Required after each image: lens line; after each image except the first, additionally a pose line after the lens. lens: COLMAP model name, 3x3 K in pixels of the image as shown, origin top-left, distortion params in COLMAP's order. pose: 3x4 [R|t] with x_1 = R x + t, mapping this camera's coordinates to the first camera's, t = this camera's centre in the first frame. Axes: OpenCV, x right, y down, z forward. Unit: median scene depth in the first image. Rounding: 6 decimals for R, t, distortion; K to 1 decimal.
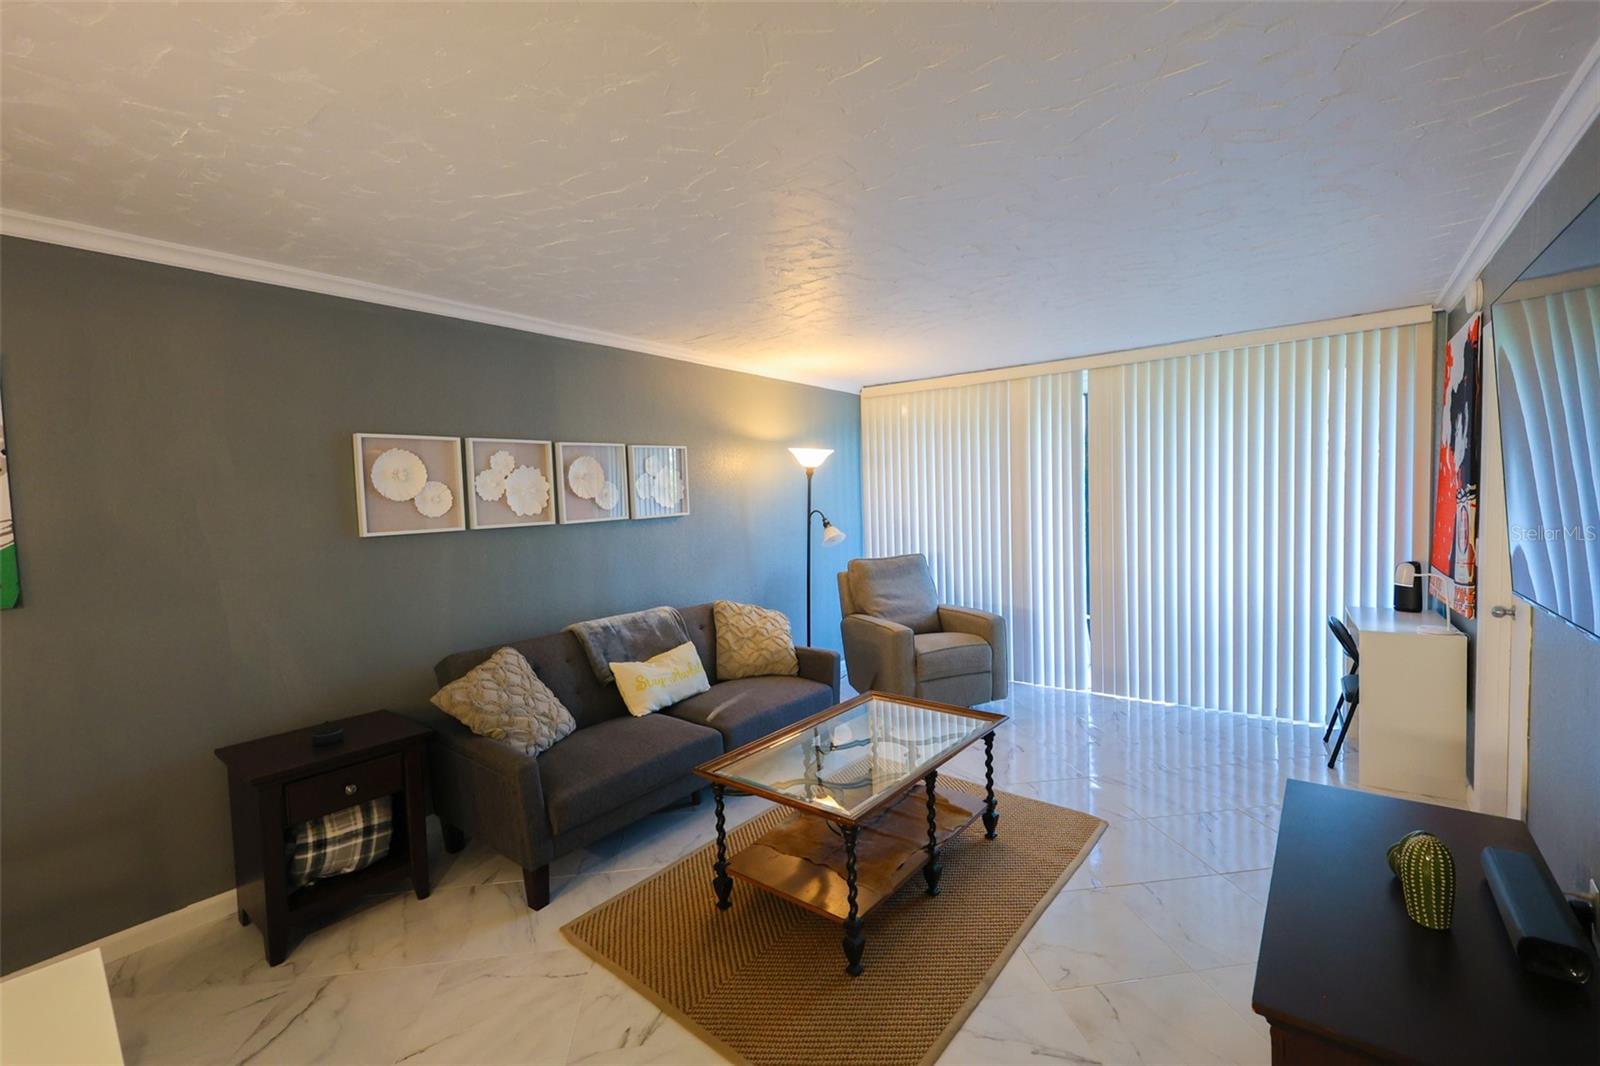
lens RADIAL K [[682.4, 0, 800.0], [0, 682.4, 533.0], [0, 0, 1]] dist [0.000023, 0.000016]
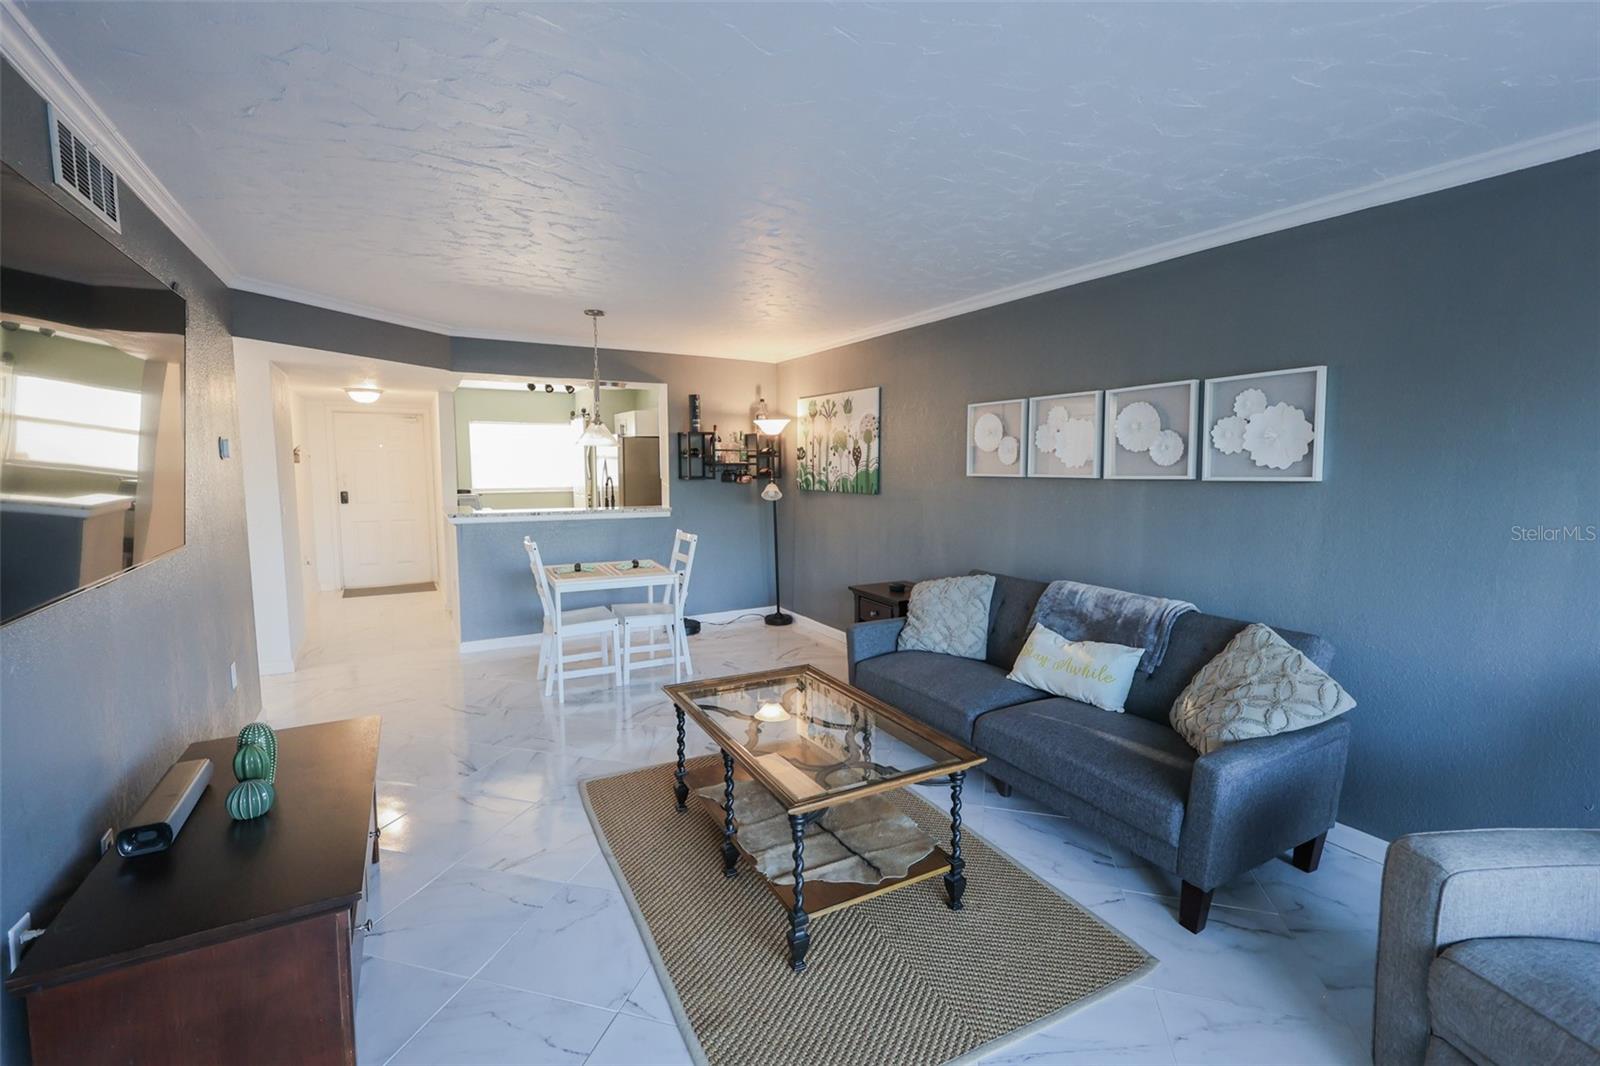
lens RADIAL K [[708.3, 0, 806.1], [0, 708.3, 531.6], [0, 0, 1]] dist [0.000859, 0.000077]
pose [[-0.391121, 0.131508, -0.910895, 0.687383], [-0.026530, 0.987716, 0.153991, -0.078239], [0.919957, 0.084395, -0.382828, 0.987486]]
